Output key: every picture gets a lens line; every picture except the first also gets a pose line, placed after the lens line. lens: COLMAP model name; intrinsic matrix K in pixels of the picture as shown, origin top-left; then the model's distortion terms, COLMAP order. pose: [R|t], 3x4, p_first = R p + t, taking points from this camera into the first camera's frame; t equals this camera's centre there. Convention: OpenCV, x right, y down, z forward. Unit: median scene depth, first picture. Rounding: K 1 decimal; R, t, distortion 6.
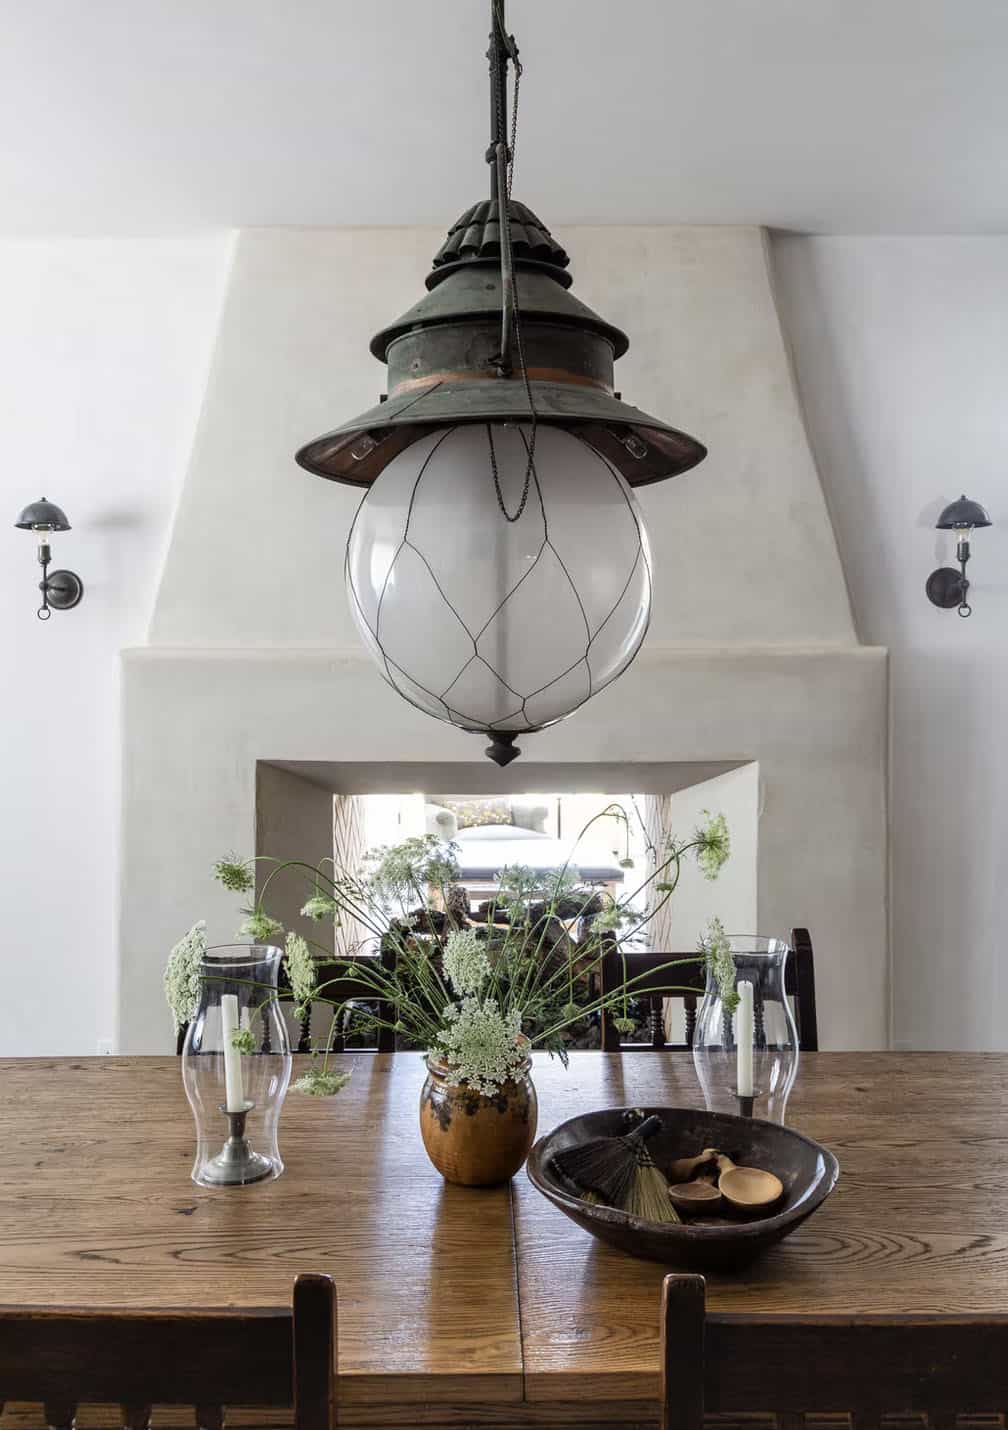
lens RADIAL K [[1343.5, 0, 504.0], [0, 1343.5, 715.0], [0, 0, 1]] dist [0.017599, 0.013190]
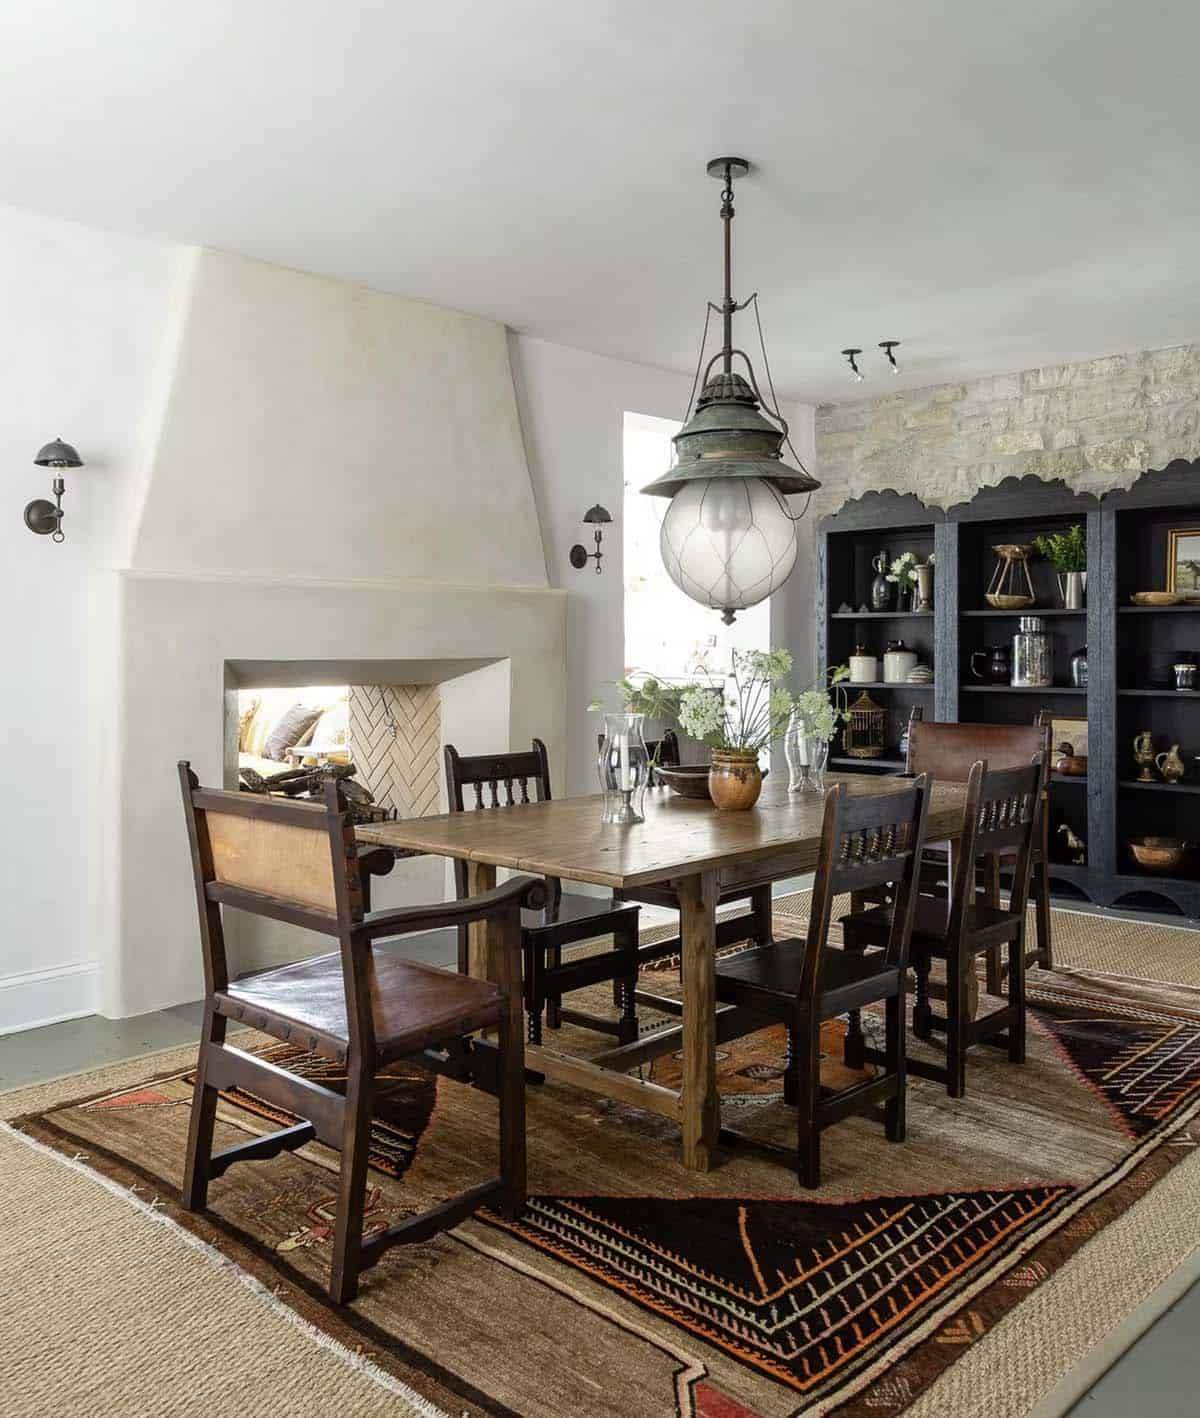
lens RADIAL K [[1215.7, 0, 600.1], [0, 1215.7, 635.9], [0, 0, 1]] dist [0.010447, -0.005095]
pose [[0.685751, 0.004686, 0.727821, -0.789448], [-0.003766, 0.999989, -0.002890, 0.011730], [-0.727826, -0.000759, 0.685761, -0.075849]]
